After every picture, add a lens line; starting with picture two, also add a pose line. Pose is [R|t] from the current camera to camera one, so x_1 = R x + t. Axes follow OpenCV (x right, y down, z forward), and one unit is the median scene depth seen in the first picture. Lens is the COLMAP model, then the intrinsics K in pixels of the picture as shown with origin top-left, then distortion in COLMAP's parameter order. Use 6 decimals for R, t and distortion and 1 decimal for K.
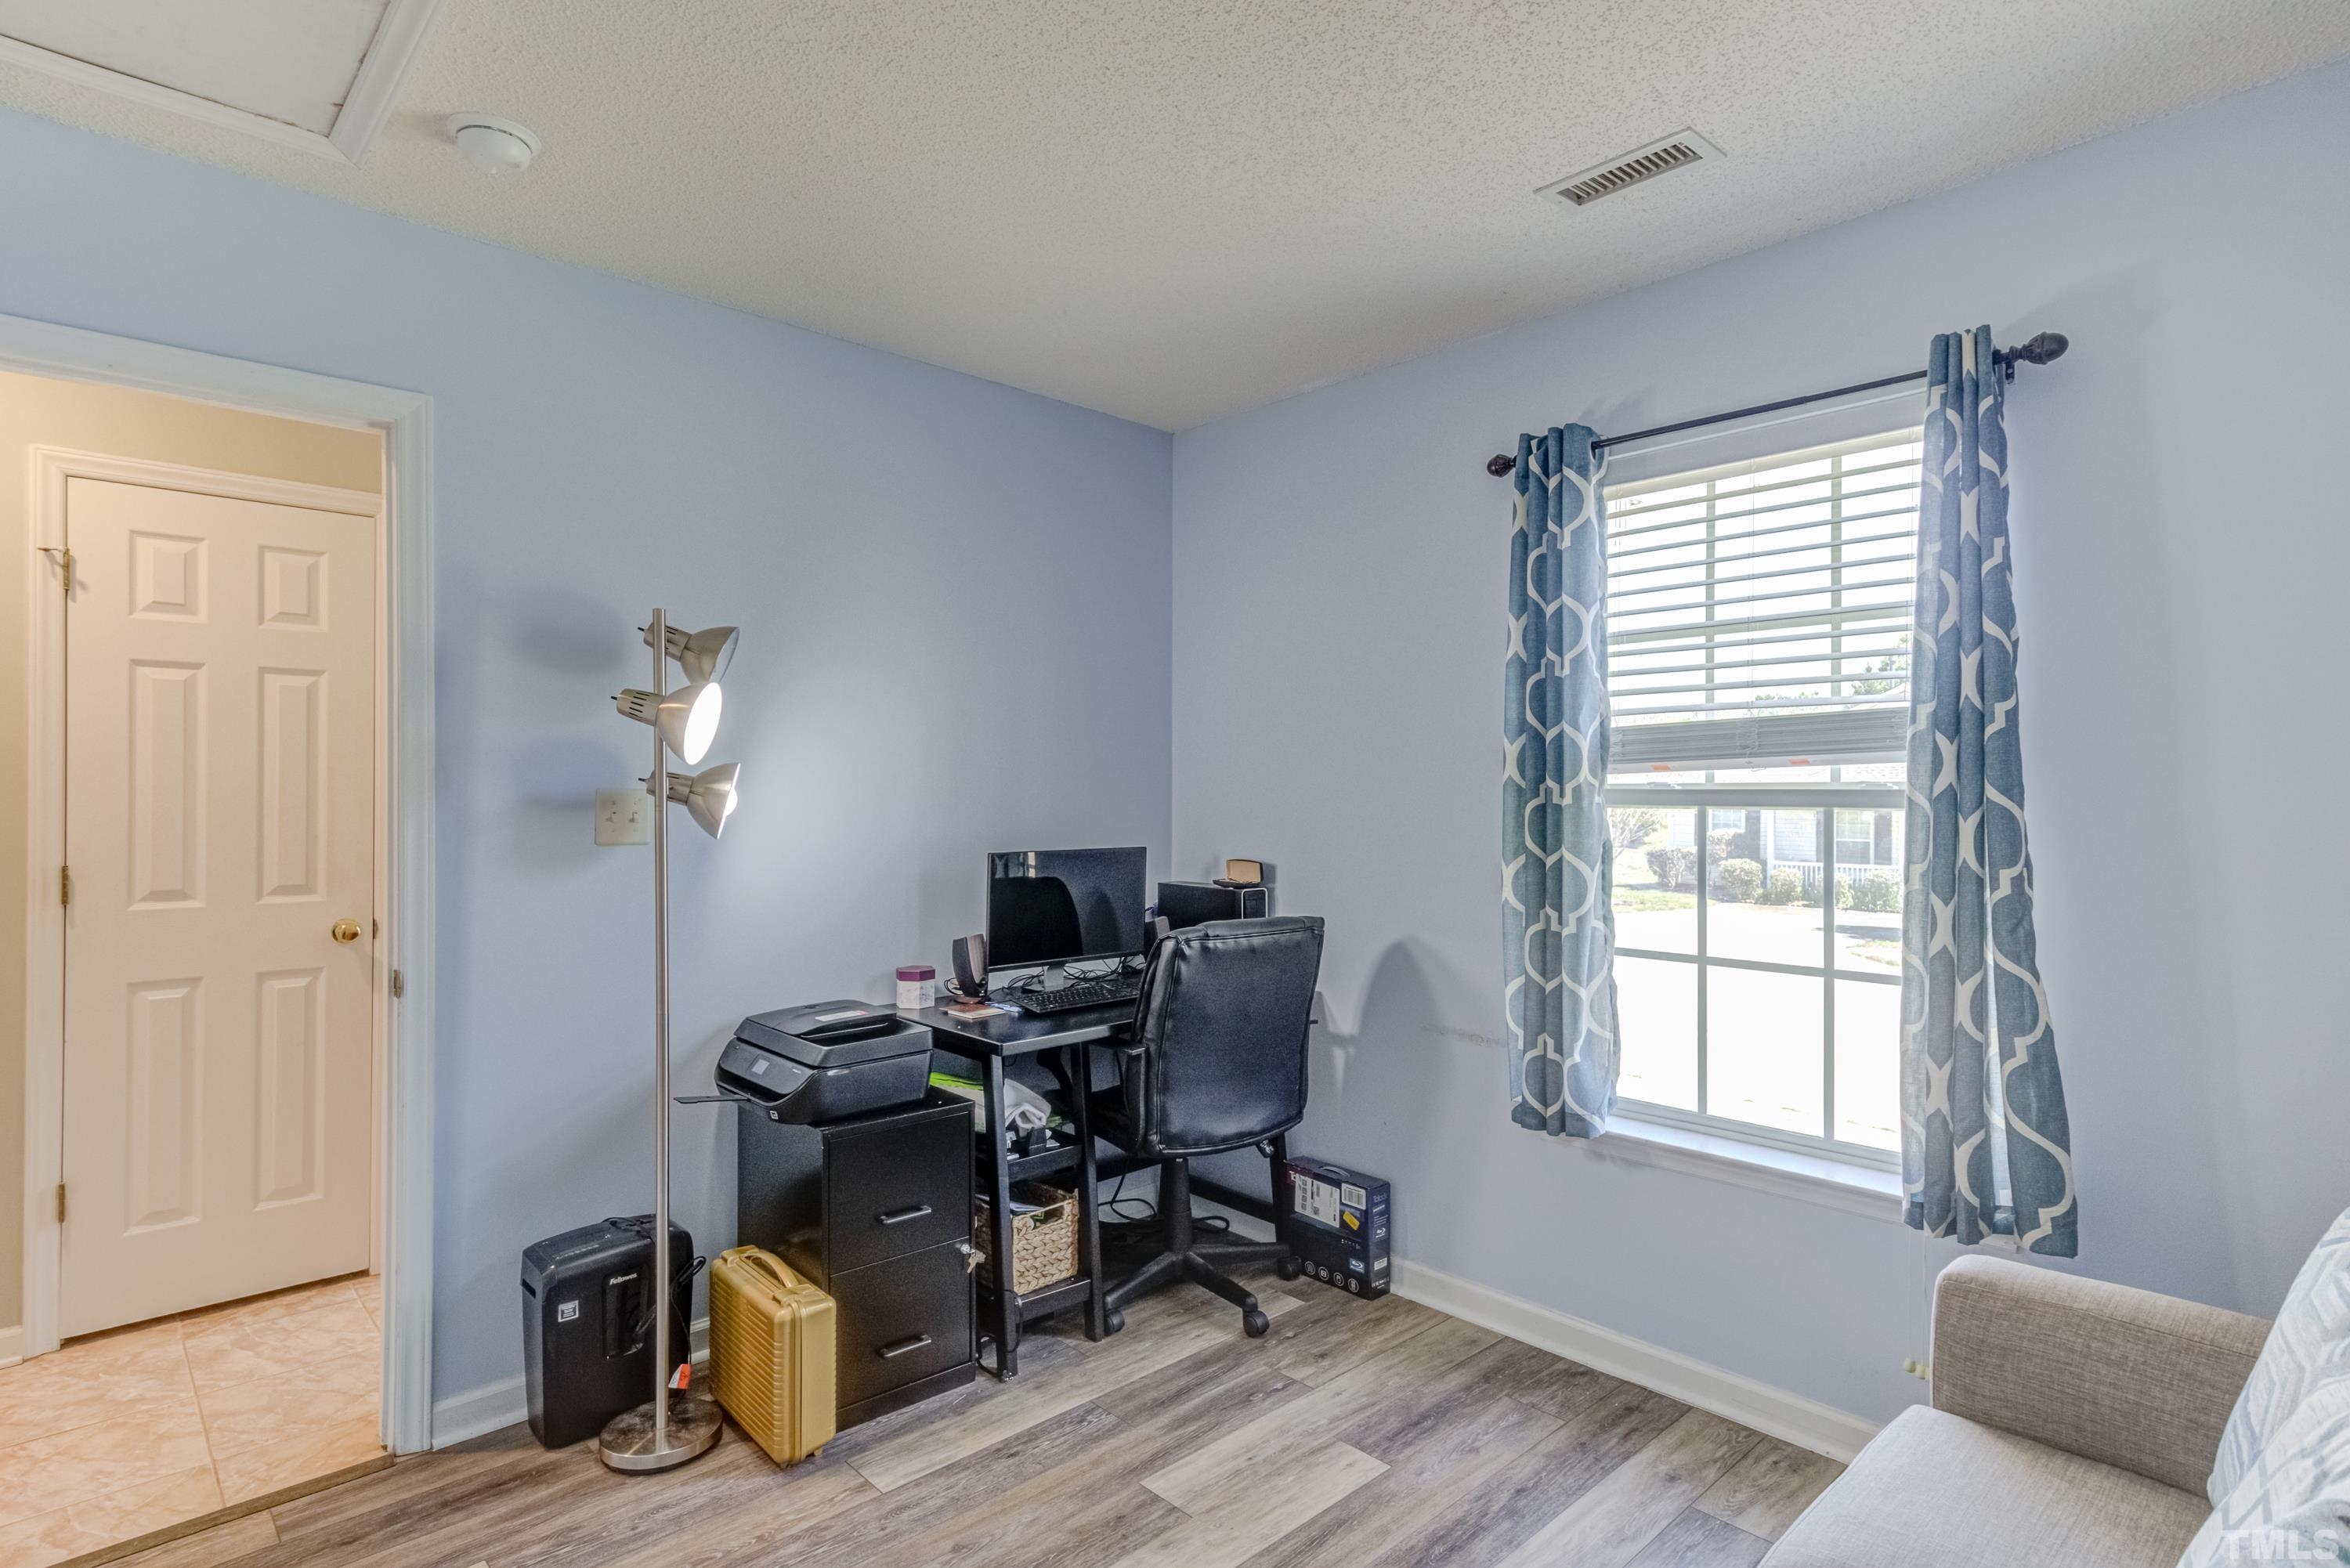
lens RADIAL K [[1213.0, 0, 1158.2], [0, 1213.0, 788.0], [0, 0, 1]] dist [0.019462, -0.001486]
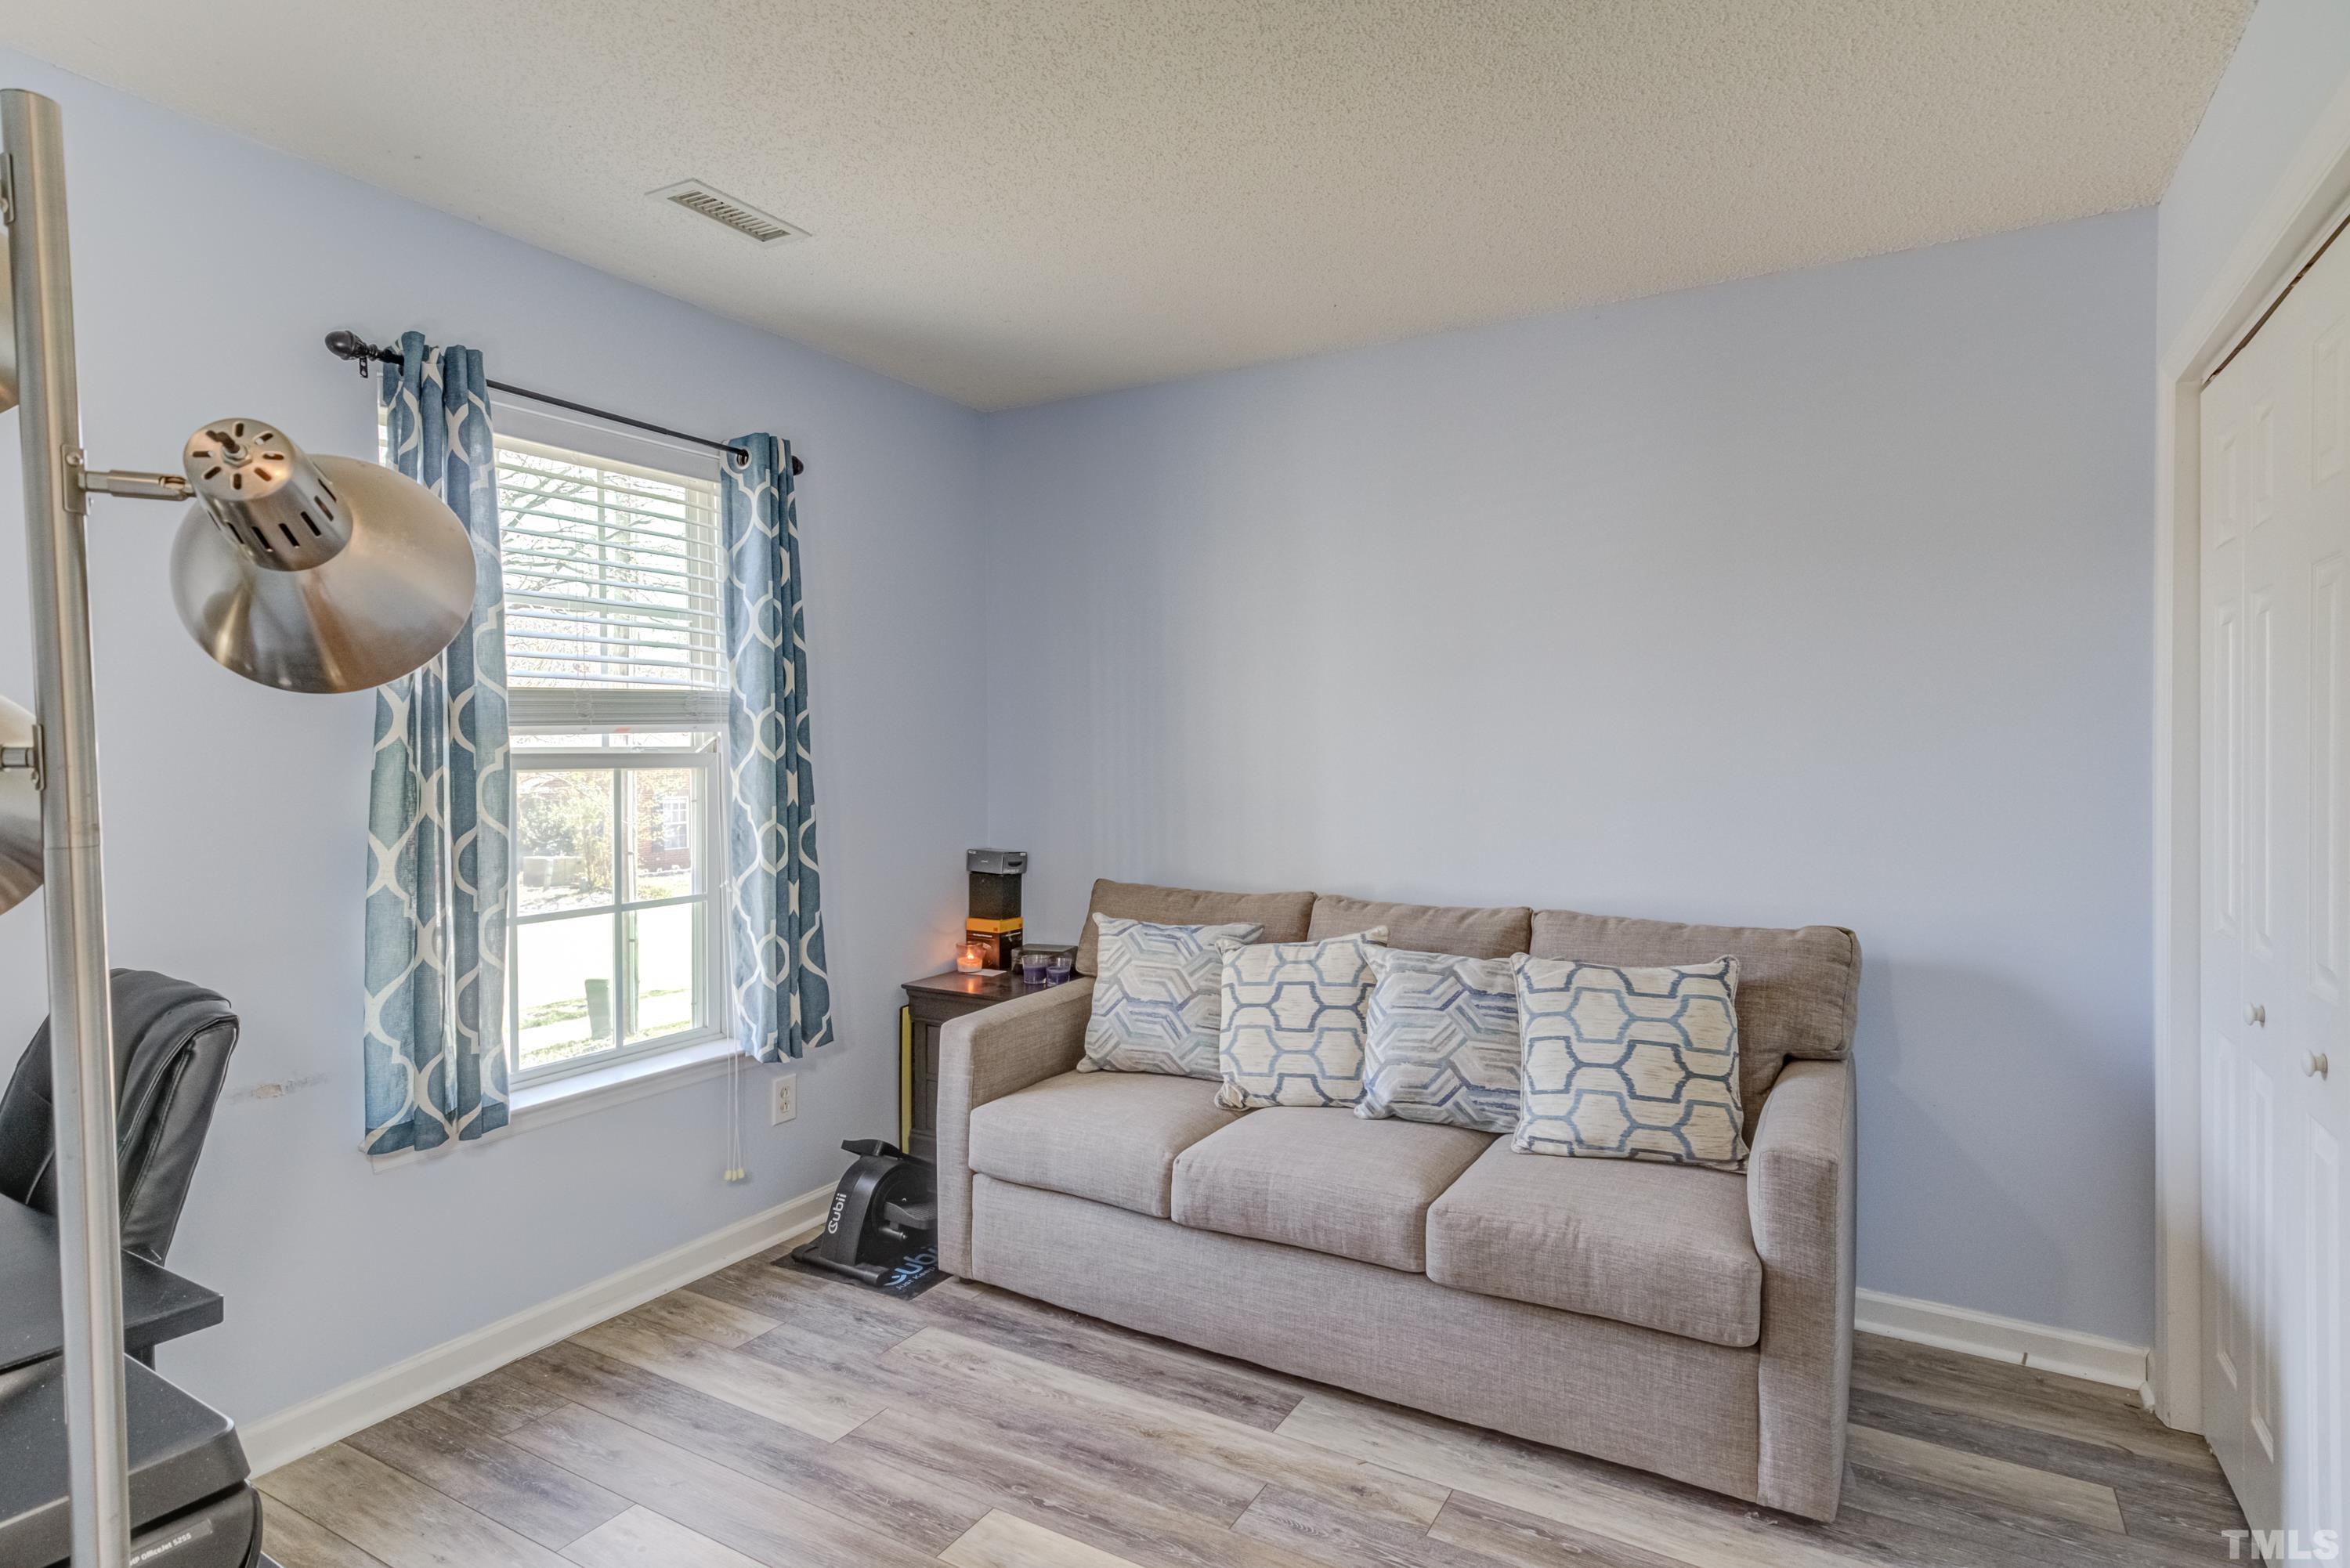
lens RADIAL K [[1213.0, 0, 1162.8], [0, 1213.0, 778.5], [0, 0, 1]] dist [0.019462, -0.001486]
pose [[-0.279346, -0.020460, 0.959972, -0.727837], [0.006126, 0.999715, 0.023089, 0.001249], [-0.960171, 0.012331, -0.279141, 0.815773]]
